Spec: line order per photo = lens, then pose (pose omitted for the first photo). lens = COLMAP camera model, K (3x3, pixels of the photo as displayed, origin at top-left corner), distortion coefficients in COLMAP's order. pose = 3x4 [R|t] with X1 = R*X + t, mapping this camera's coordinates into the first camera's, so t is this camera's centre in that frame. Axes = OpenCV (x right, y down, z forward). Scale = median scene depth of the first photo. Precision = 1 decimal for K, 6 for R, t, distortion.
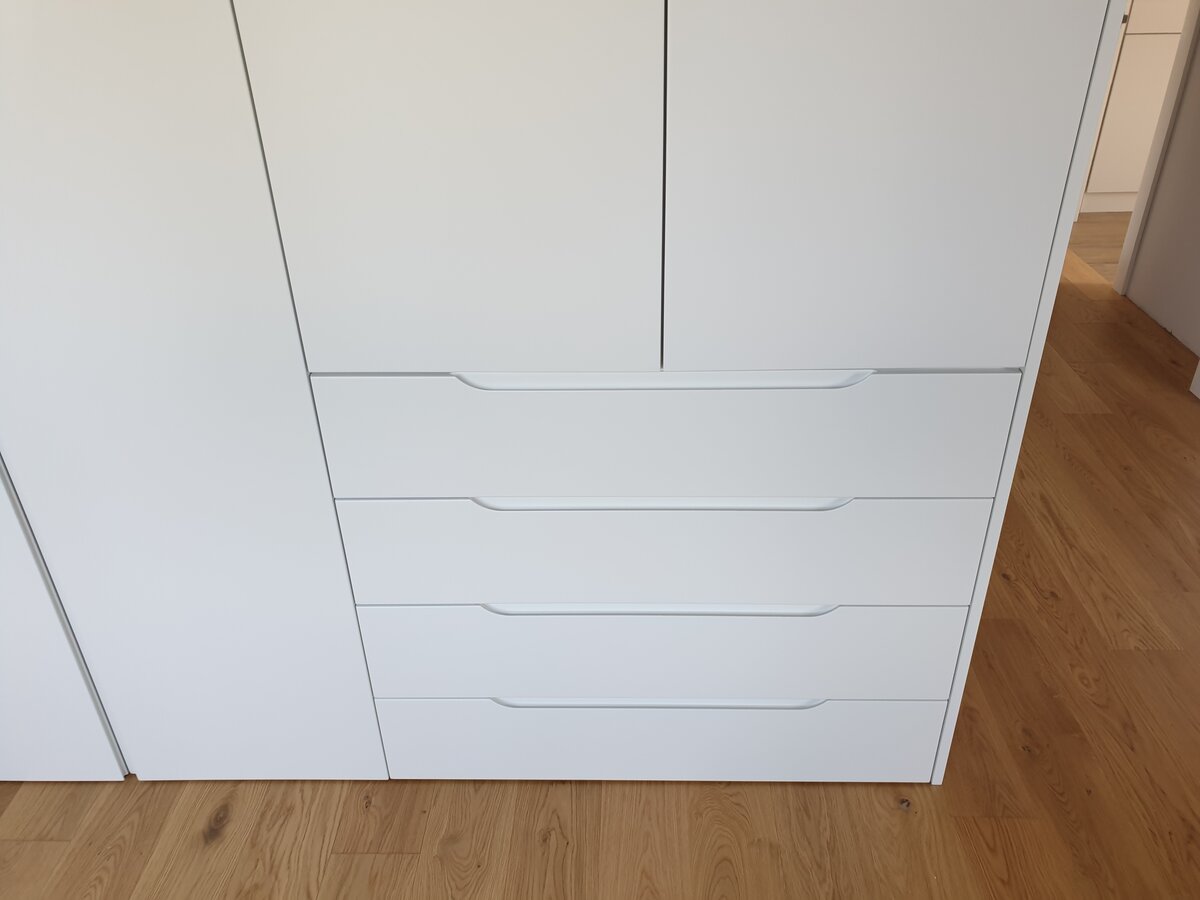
lens RADIAL K [[950.2, 0, 597.4], [0, 950.2, 446.8], [0, 0, 1]] dist [-0.009780, 0.044693]
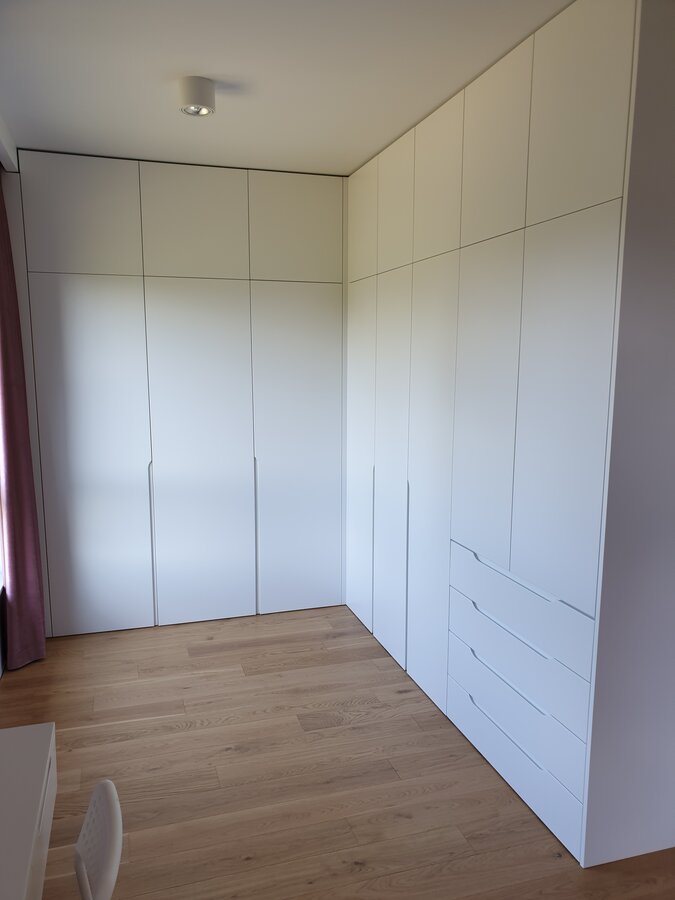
lens RADIAL K [[712.7, 0, 340.9], [0, 712.7, 468.9], [0, 0, 1]] dist [-0.009780, 0.044693]
pose [[0.313352, 0.164724, -0.935242, 1.392596], [-0.496260, 0.868071, -0.013378, -0.053763], [0.809652, 0.468315, 0.353757, -0.202122]]
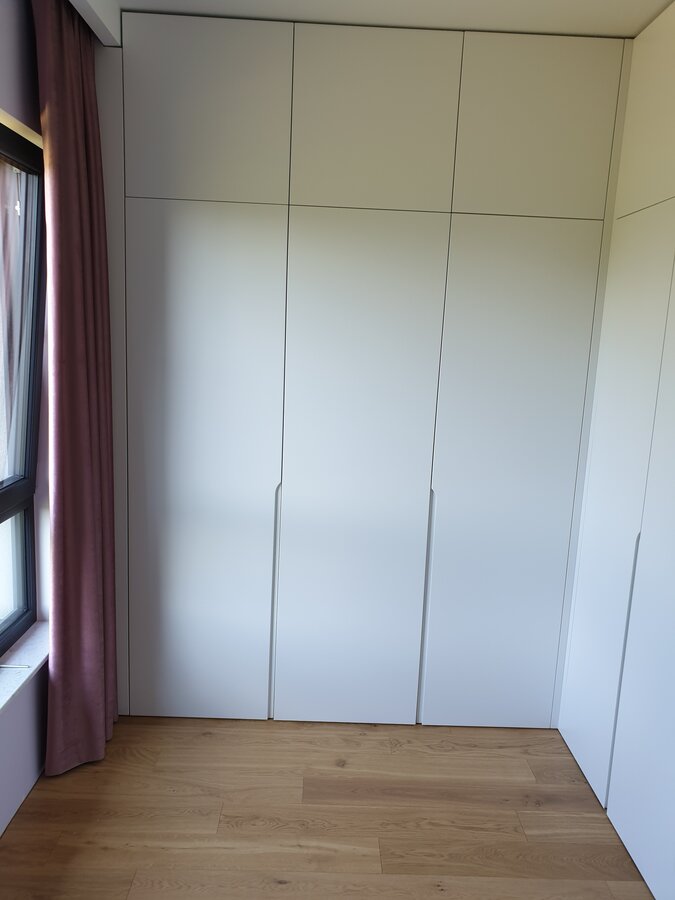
lens RADIAL K [[712.7, 0, 337.0], [0, 712.7, 458.8], [0, 0, 1]] dist [-0.009780, 0.044693]
pose [[0.032315, 0.193793, -0.980510, 0.488572], [-0.552951, 0.820680, 0.143980, -0.145694], [0.832587, 0.537521, 0.133679, -0.014985]]
